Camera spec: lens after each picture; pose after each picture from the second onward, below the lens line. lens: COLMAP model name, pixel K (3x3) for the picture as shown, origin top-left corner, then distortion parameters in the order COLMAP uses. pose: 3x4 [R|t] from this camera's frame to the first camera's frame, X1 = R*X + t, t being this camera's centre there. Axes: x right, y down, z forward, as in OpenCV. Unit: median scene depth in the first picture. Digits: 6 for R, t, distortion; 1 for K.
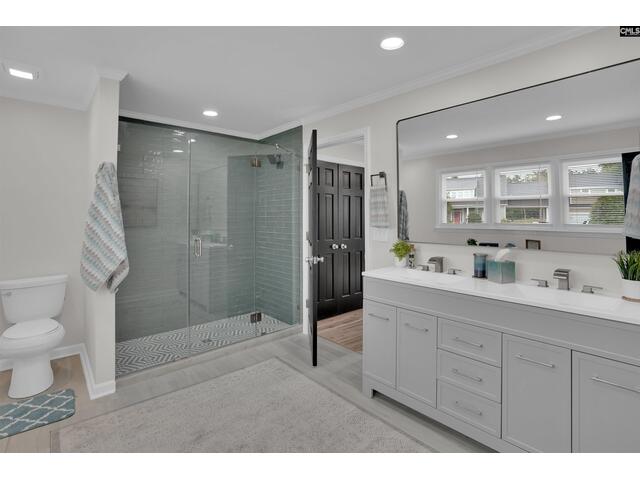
lens RADIAL K [[321.3, 0, 320.0], [0, 321.3, 207.6], [0, 0, 1]] dist [-0.044531, 0.028724]
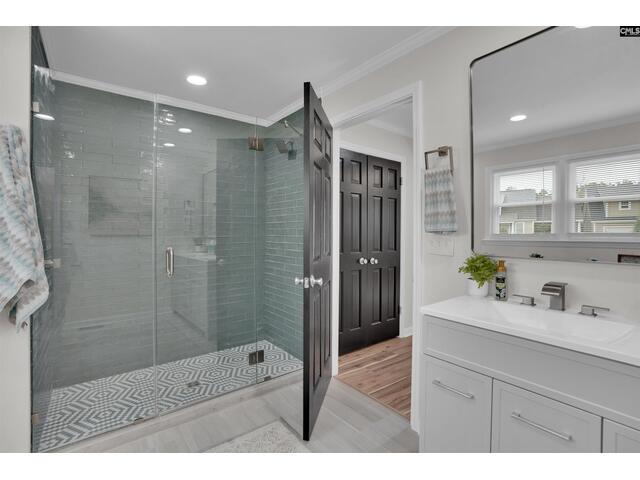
lens RADIAL K [[307.5, 0, 322.3], [0, 307.5, 229.5], [0, 0, 1]] dist [-0.060737, 0.024748]
pose [[0.998068, 0.004770, -0.061950, -0.007883], [-0.003356, 0.999732, 0.022916, 0.034696], [0.062043, -0.022664, 0.997816, 0.315229]]
